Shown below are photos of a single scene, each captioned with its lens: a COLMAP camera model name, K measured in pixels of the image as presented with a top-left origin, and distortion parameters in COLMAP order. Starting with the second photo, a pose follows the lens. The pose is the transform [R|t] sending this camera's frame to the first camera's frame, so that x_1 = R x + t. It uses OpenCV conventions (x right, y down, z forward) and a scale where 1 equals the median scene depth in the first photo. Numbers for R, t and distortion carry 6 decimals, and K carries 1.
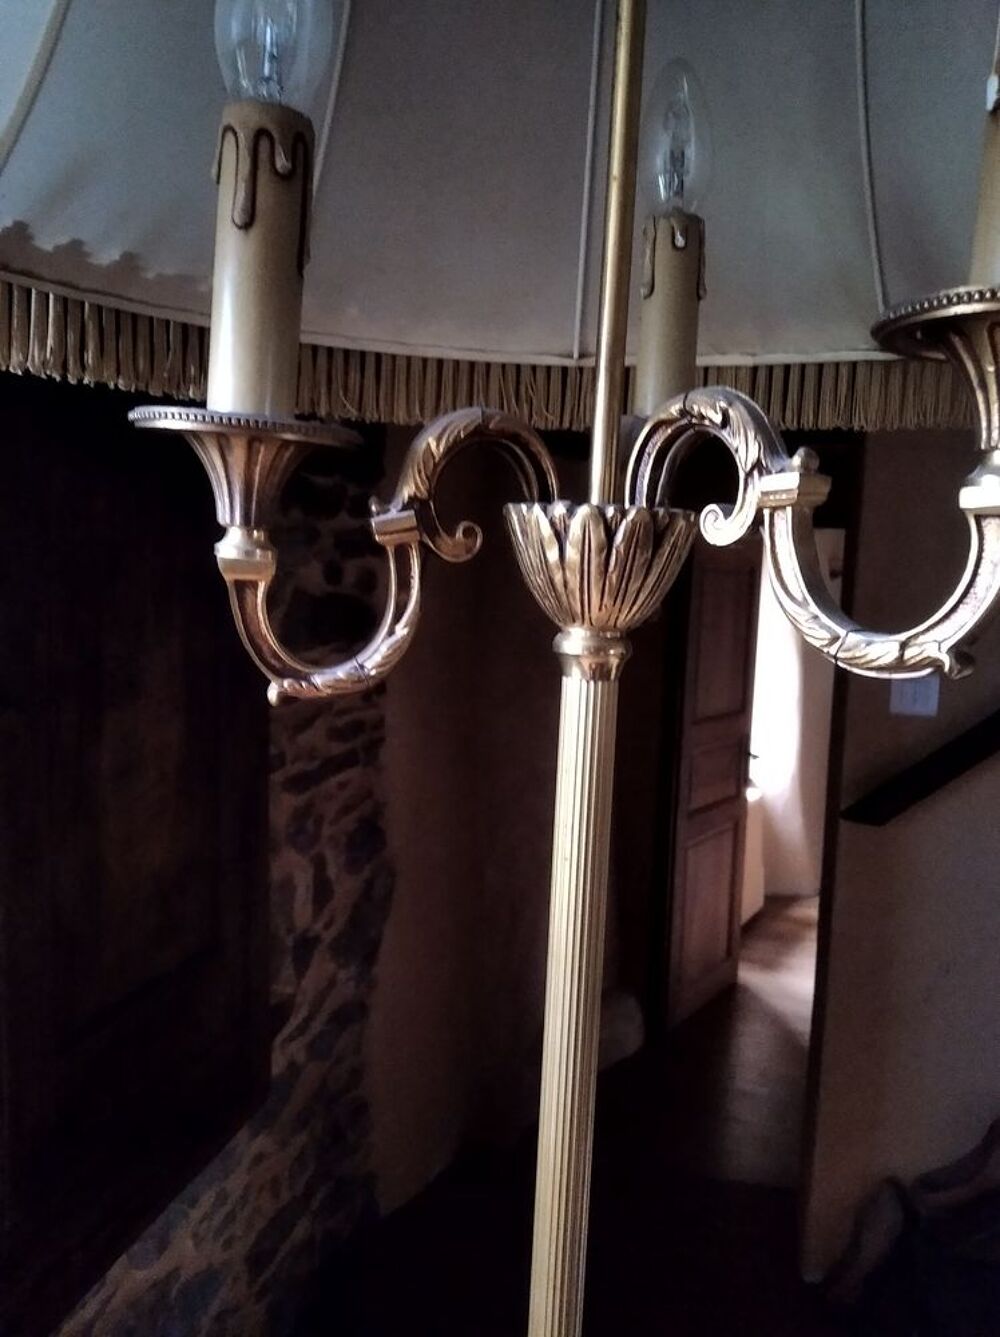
lens RADIAL K [[1038.2, 0, 495.1], [0, 1038.2, 692.0], [0, 0, 1]] dist [0.085990, -0.233185]
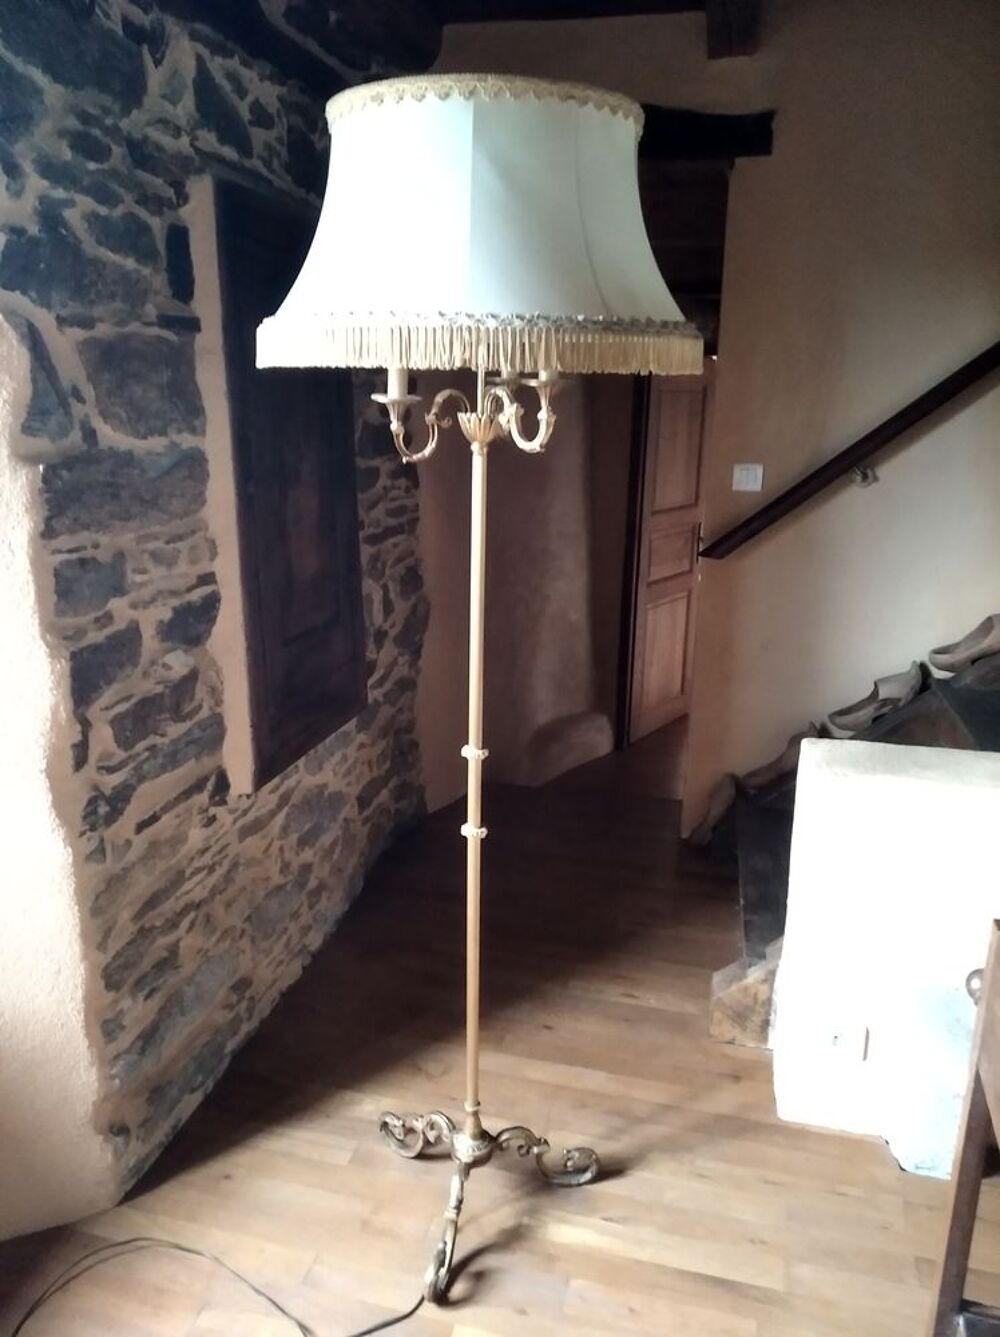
lens RADIAL K [[1038.2, 0, 495.1], [0, 1038.2, 692.0], [0, 0, 1]] dist [0.085990, -0.233185]
pose [[0.999416, -0.019318, -0.028180, 0.054012], [0.023887, 0.984801, 0.172039, 0.042838], [0.024428, -0.172611, 0.984687, -0.690403]]
